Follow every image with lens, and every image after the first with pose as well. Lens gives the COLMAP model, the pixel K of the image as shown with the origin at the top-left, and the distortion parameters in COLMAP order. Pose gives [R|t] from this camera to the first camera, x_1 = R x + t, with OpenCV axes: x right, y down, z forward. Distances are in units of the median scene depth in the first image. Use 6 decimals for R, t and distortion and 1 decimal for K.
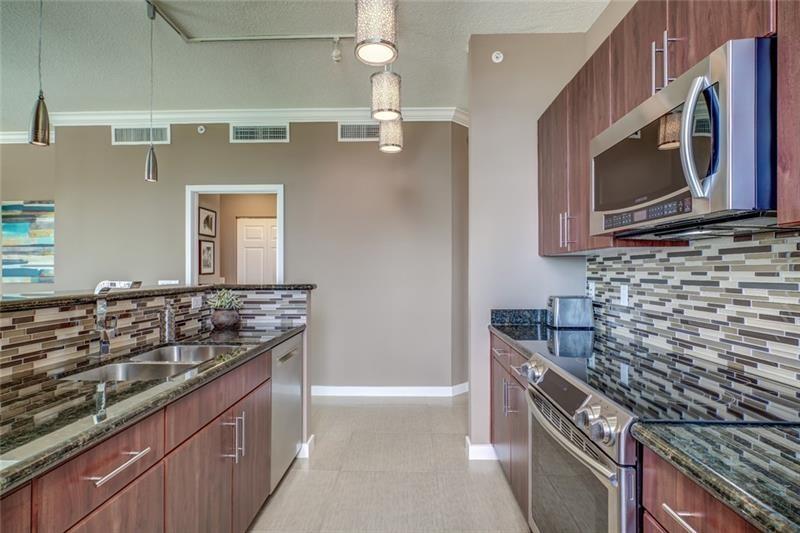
lens RADIAL K [[411.0, 0, 399.6], [0, 411.0, 270.7], [0, 0, 1]] dist [-0.003047, -0.000284]
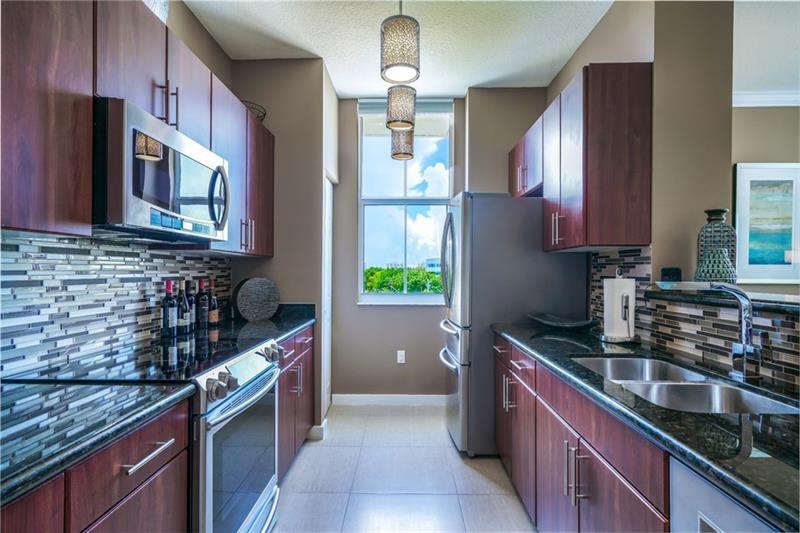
lens RADIAL K [[432.2, 0, 400.0], [0, 432.2, 266.5], [0, 0, 1]] dist [-0.000202, -0.000023]
pose [[-0.999337, -0.004015, -0.036197, 0.003725], [-0.003436, 0.999865, -0.016057, 0.008535], [0.036257, -0.015922, -0.999216, 2.246153]]
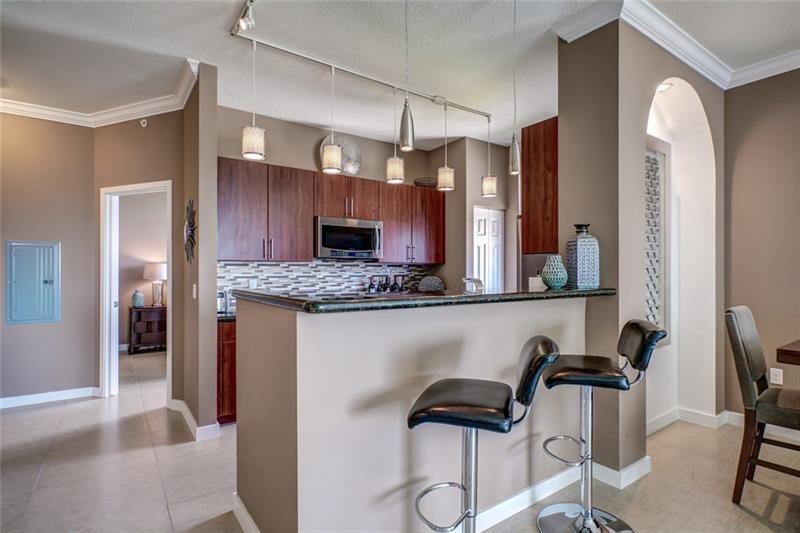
lens RADIAL K [[411.0, 0, 399.6], [0, 411.0, 270.7], [0, 0, 1]] dist [-0.003047, -0.000284]
pose [[-0.616177, 0.002687, 0.787603, -2.011698], [-0.001381, 0.999989, -0.004493, 0.004780], [-0.787606, -0.003856, -0.616167, 2.554927]]
